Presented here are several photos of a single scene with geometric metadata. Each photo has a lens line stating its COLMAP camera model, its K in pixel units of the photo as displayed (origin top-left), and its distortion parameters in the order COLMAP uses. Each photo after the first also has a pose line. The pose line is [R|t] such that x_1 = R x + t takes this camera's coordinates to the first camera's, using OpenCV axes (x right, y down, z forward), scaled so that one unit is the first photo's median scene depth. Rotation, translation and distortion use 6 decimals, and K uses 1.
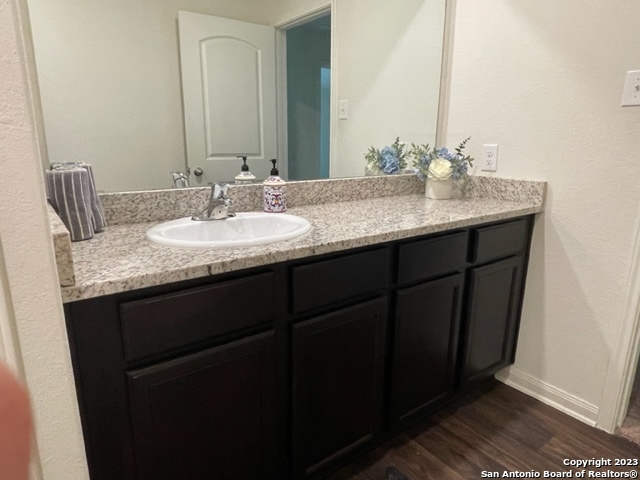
lens RADIAL K [[419.4, 0, 305.0], [0, 419.4, 253.7], [0, 0, 1]] dist [0.003919, 0.000550]
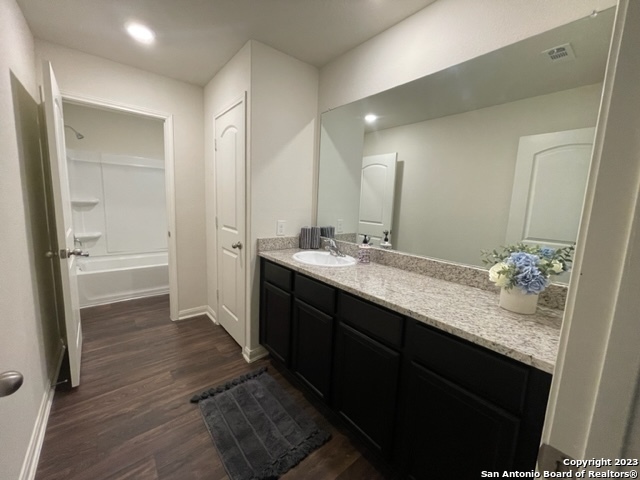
lens RADIAL K [[258.8, 0, 316.2], [0, 258.8, 241.5], [0, 0, 1]] dist [-0.003616, -0.000278]
pose [[0.052084, 0.147298, -0.987720, 0.892127], [-0.301674, 0.945175, 0.125046, -0.228465], [0.951987, 0.291456, 0.093665, 0.565105]]
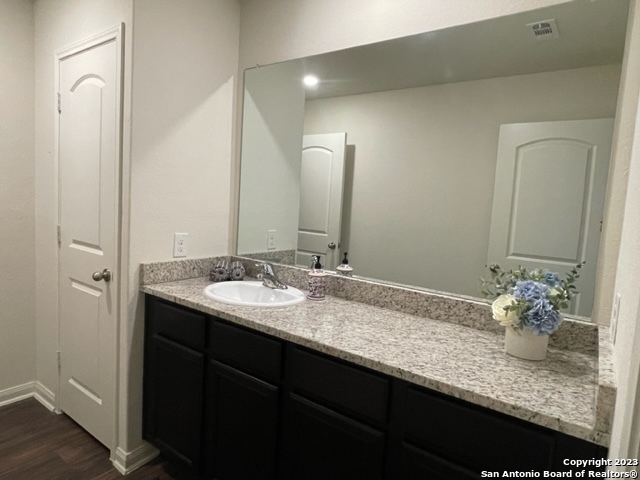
lens RADIAL K [[392.4, 0, 318.7], [0, 392.4, 242.4], [0, 0, 1]] dist [-0.005390, -0.000582]
pose [[0.308033, 0.111817, -0.944782, 0.874588], [-0.306939, 0.951646, 0.012556, -0.231548], [0.900502, 0.286123, 0.327459, 0.491524]]
